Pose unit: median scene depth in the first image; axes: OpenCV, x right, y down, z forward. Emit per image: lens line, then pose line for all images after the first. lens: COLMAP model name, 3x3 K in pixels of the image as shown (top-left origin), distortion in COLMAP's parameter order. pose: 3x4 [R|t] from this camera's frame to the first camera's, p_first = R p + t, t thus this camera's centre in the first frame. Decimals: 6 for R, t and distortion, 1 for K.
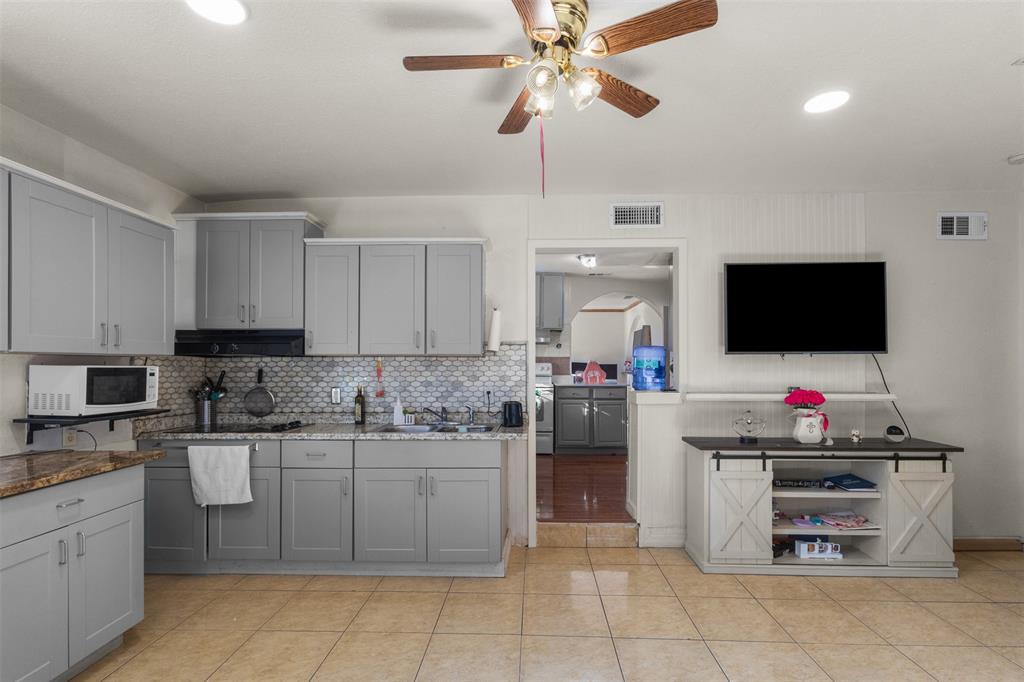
lens RADIAL K [[480.4, 0, 512.9], [0, 480.4, 361.8], [0, 0, 1]] dist [0.011148, 0.001108]
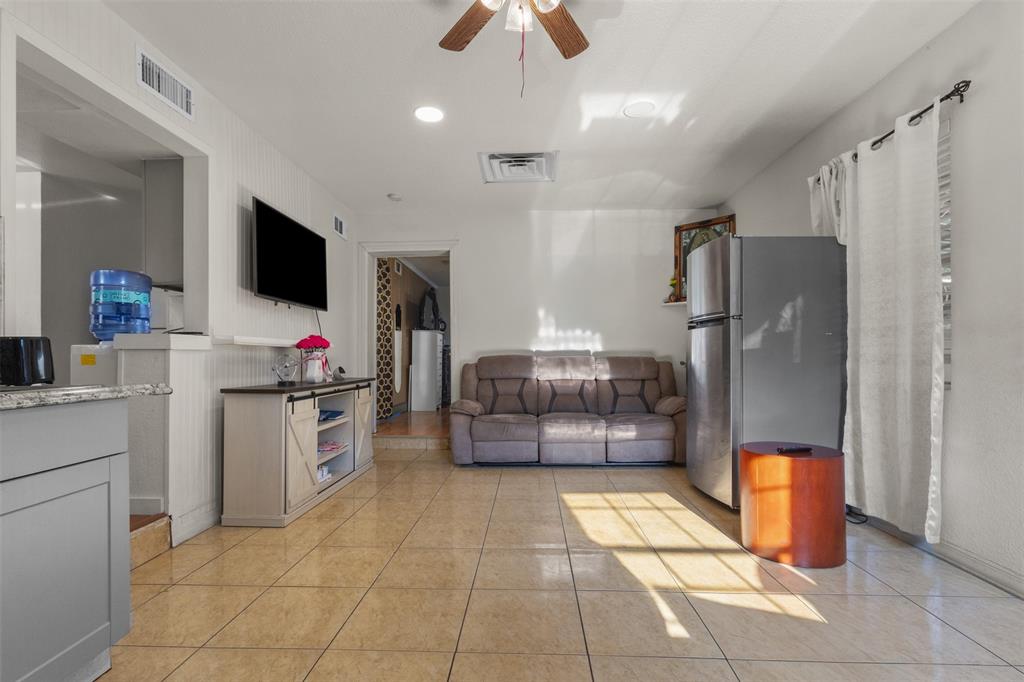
lens RADIAL K [[480.4, 0, 516.2], [0, 480.4, 351.4], [0, 0, 1]] dist [0.011148, 0.001108]
pose [[0.011959, 0.012514, 0.999850, -0.496375], [-0.005684, 0.999906, -0.012447, 0.105687], [-0.999912, -0.005535, 0.012029, 0.517202]]
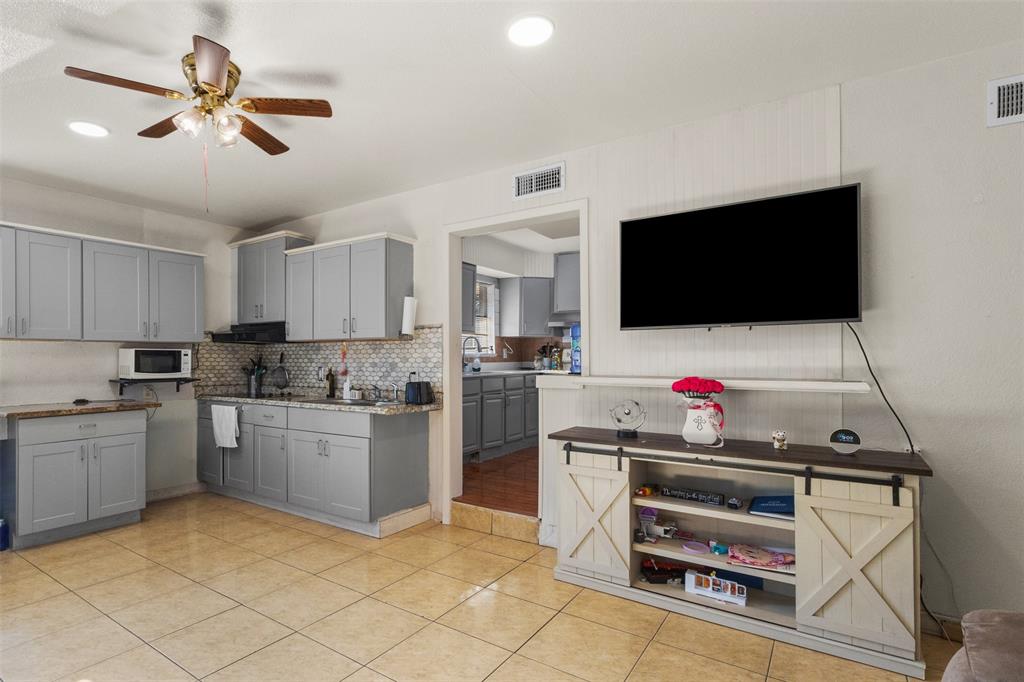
lens RADIAL K [[514.8, 0, 472.0], [0, 514.8, 353.0], [0, 0, 1]] dist [0.018005, 0.000301]
pose [[0.834103, -0.007181, -0.551563, 0.754535], [0.005532, 0.999974, -0.004654, 0.027374], [0.551582, 0.000830, 0.834120, 0.120667]]
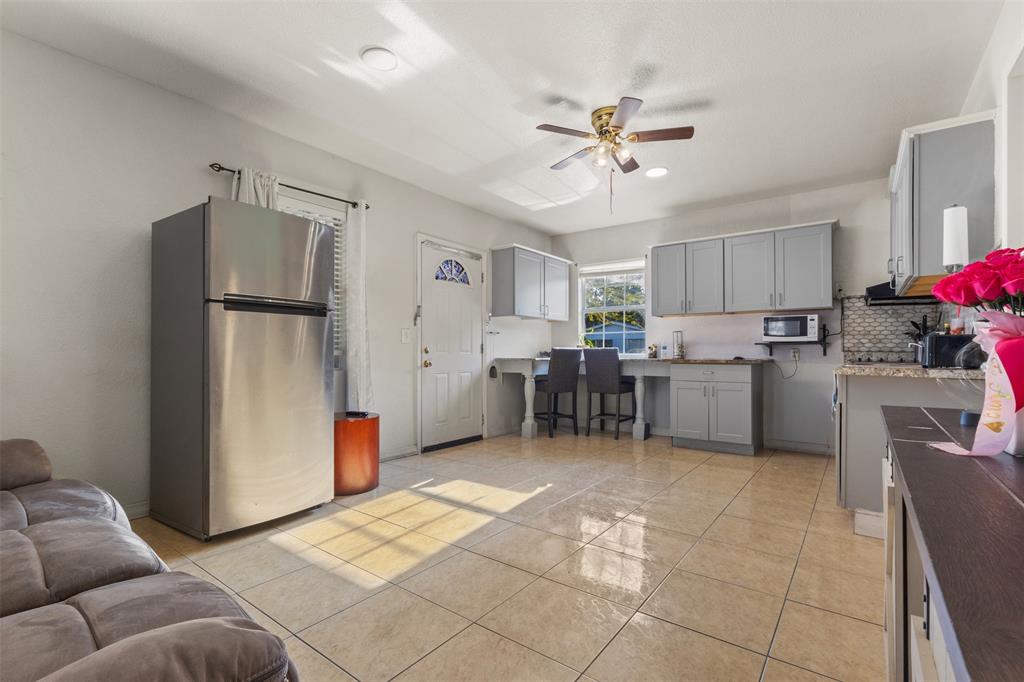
lens RADIAL K [[480.4, 0, 504.7], [0, 480.4, 344.1], [0, 0, 1]] dist [0.011148, 0.001108]
pose [[-0.574127, -0.012672, -0.818668, 0.977350], [0.006493, 0.999778, -0.020029, 0.111957], [0.818740, -0.016815, -0.573918, 0.913913]]
